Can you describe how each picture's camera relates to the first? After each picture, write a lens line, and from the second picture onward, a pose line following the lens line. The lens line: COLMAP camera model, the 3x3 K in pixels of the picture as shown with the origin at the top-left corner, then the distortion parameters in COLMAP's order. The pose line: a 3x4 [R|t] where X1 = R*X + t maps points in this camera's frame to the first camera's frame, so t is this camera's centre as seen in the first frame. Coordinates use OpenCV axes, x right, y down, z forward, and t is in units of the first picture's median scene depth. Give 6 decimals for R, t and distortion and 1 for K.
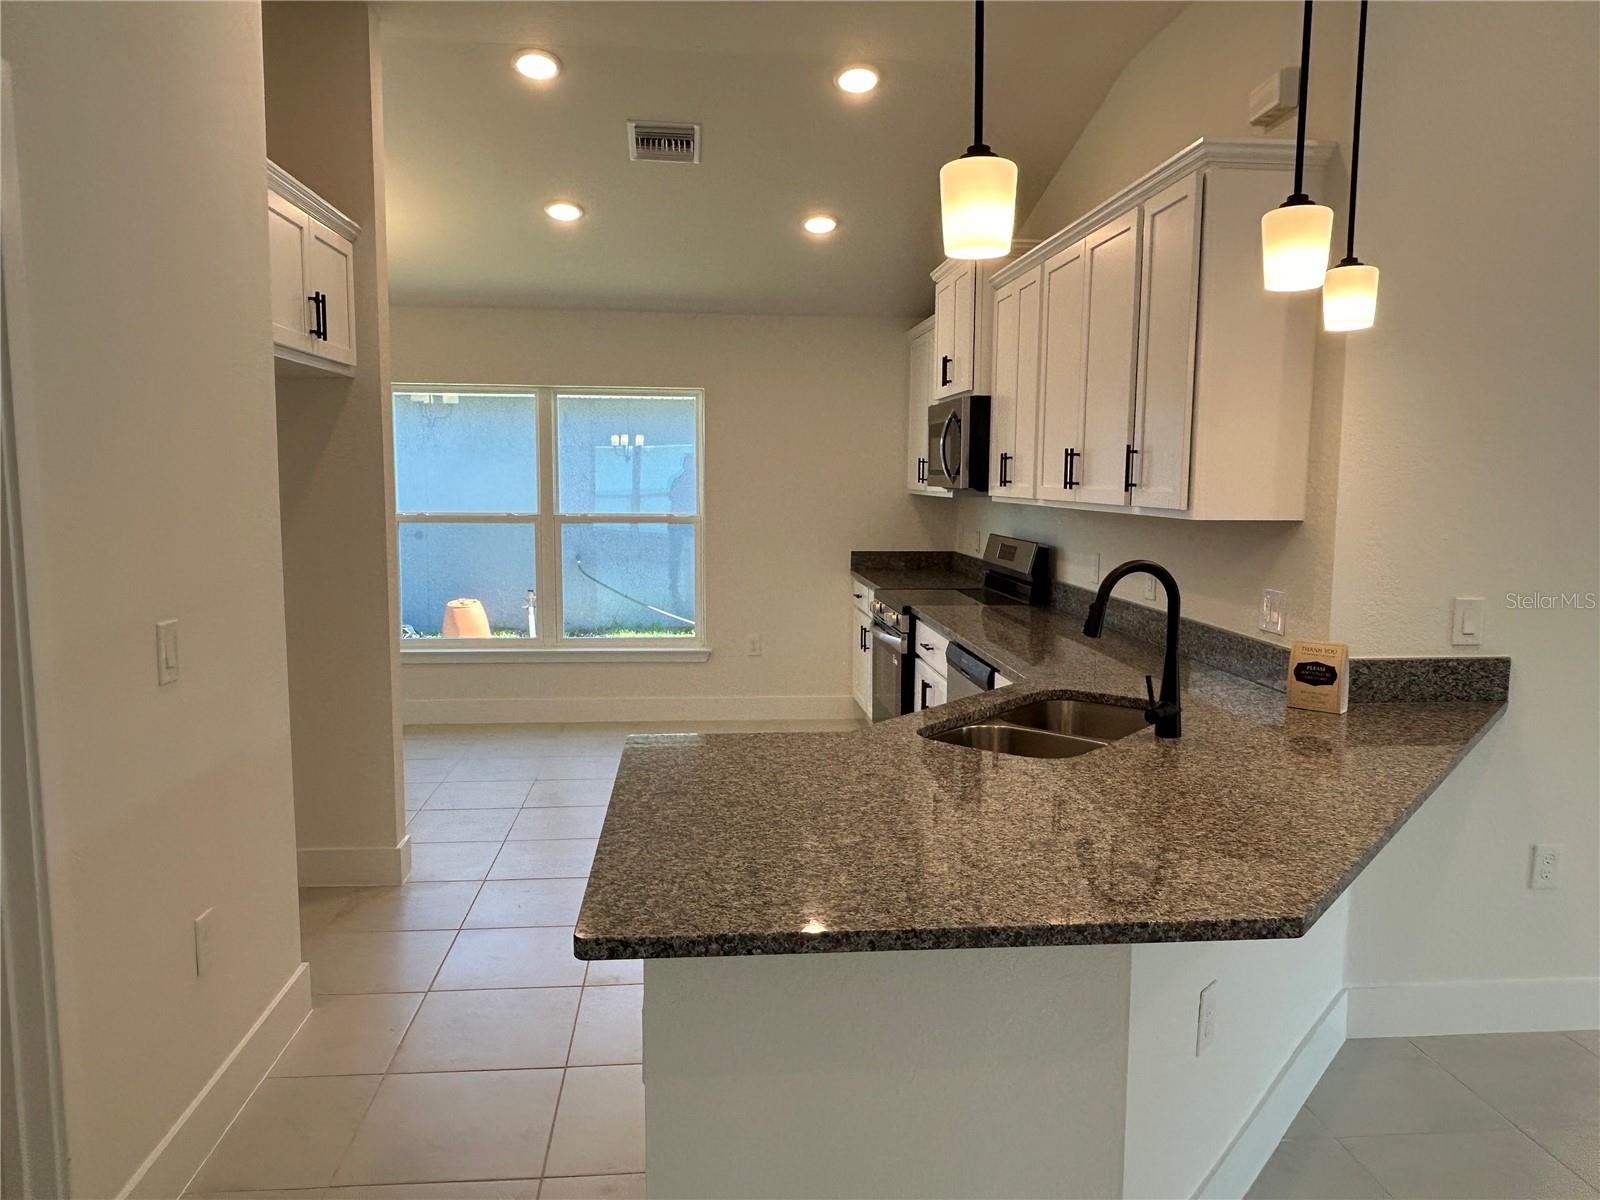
lens RADIAL K [[1105.1, 0, 800.7], [0, 1105.1, 607.4], [0, 0, 1]] dist [0.001726, -0.004405]
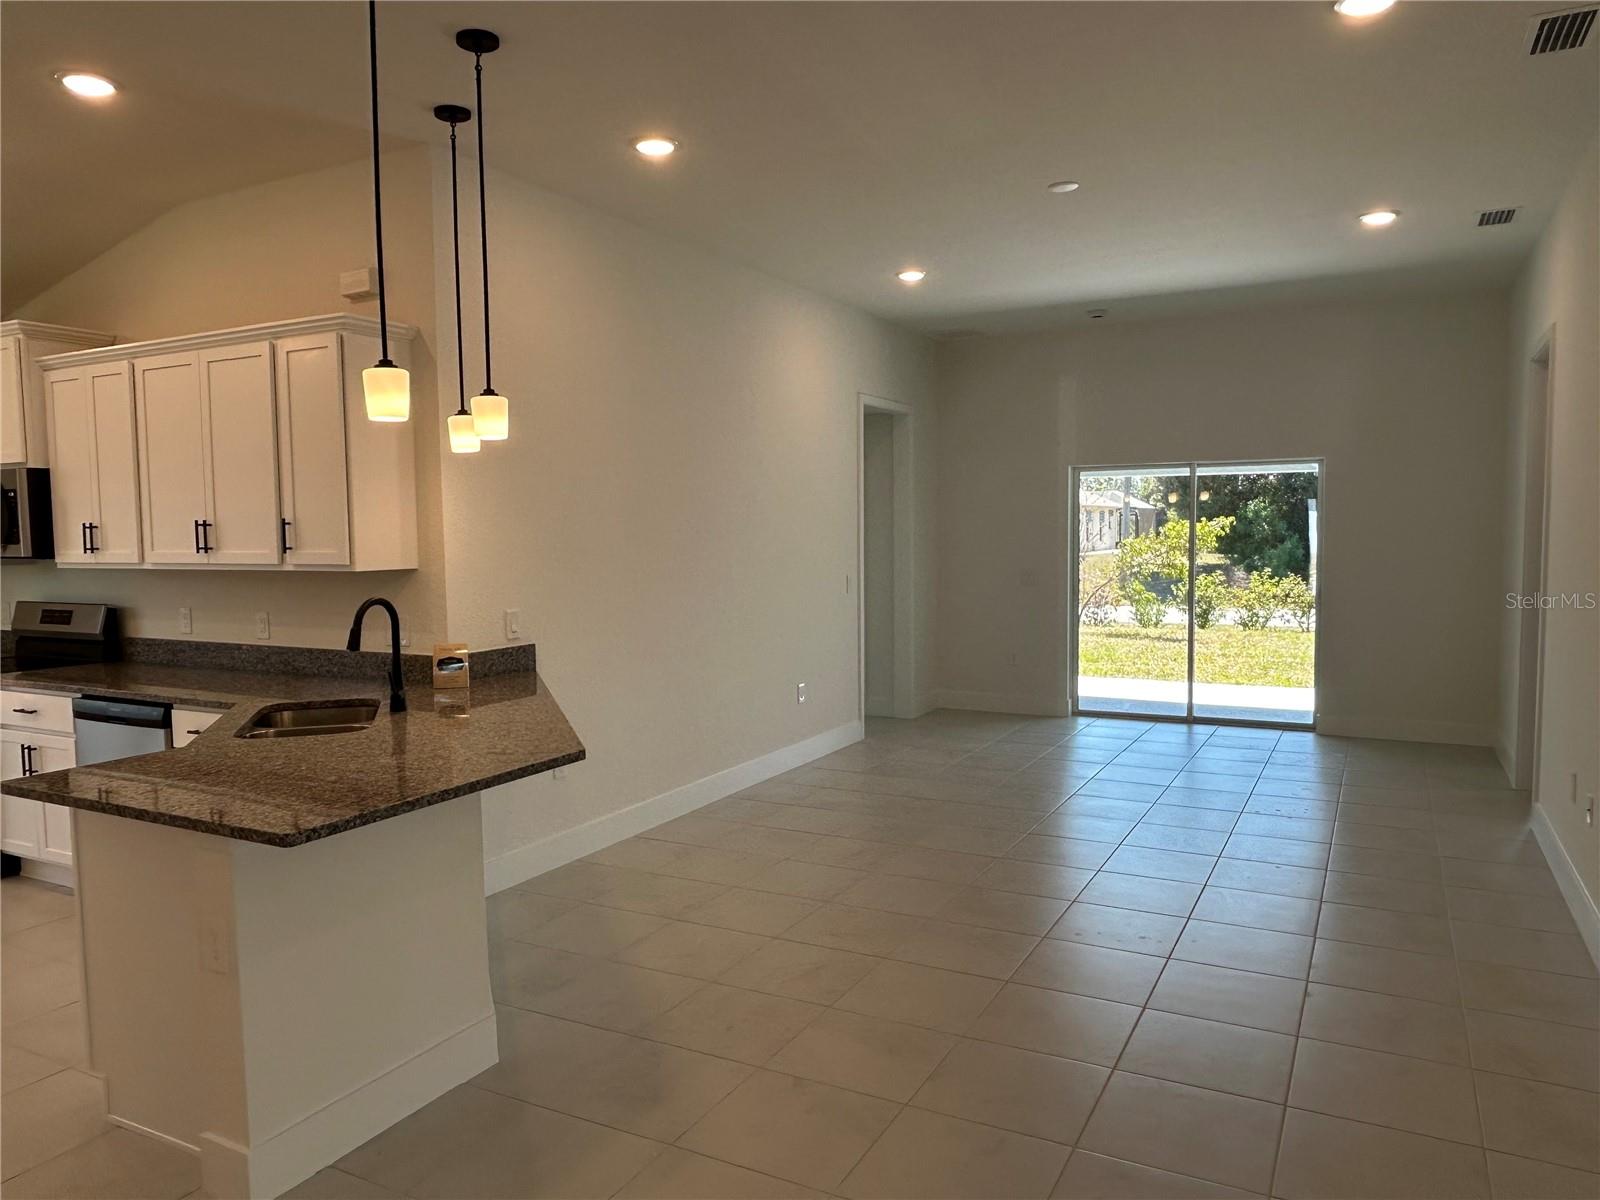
lens RADIAL K [[1105.1, 0, 800.7], [0, 1105.1, 607.4], [0, 0, 1]] dist [0.001726, -0.004405]
pose [[0.544217, -0.075026, 0.835583, -0.561520], [0.115810, 0.993176, 0.013749, 0.015116], [-0.830913, 0.089287, 0.549192, -0.279010]]
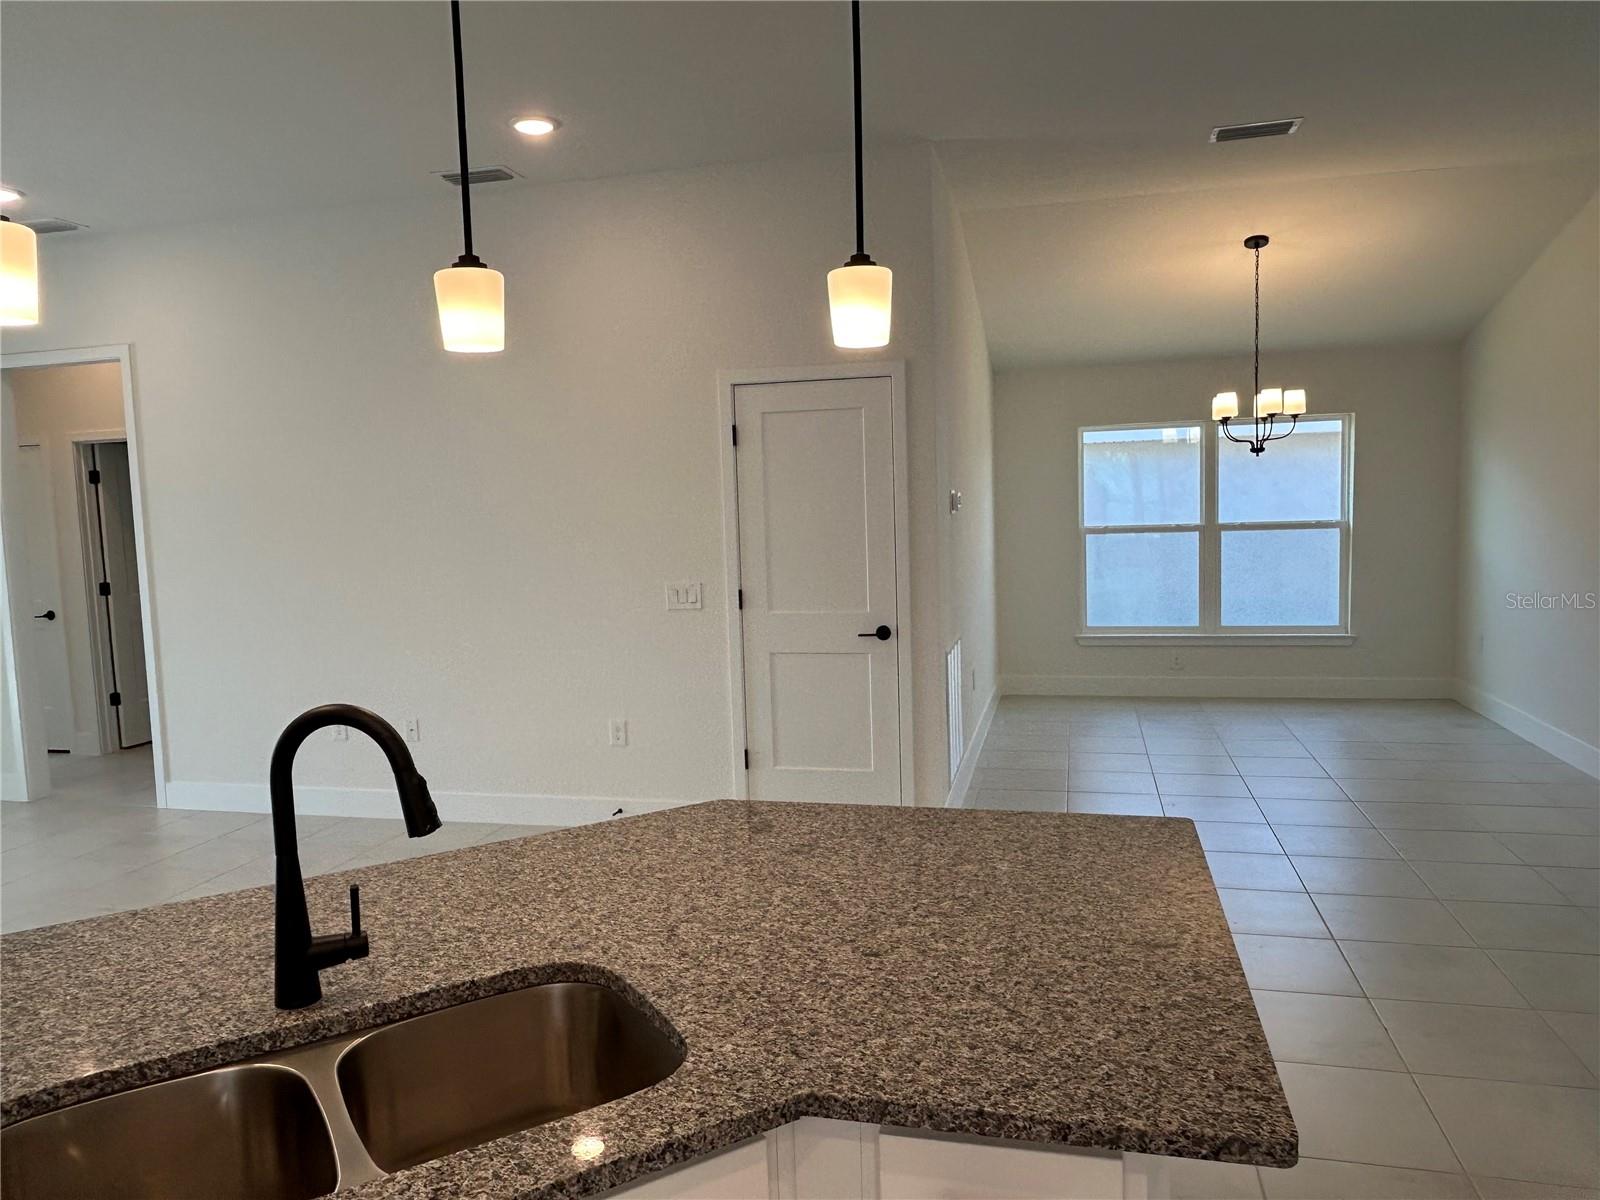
lens RADIAL K [[1105.1, 0, 800.7], [0, 1105.1, 607.4], [0, 0, 1]] dist [0.001726, -0.004405]
pose [[-0.942717, -0.008197, 0.333493, -0.104878], [0.067568, 0.974285, 0.214948, -0.180888], [-0.326679, 0.225168, -0.917922, 1.298406]]
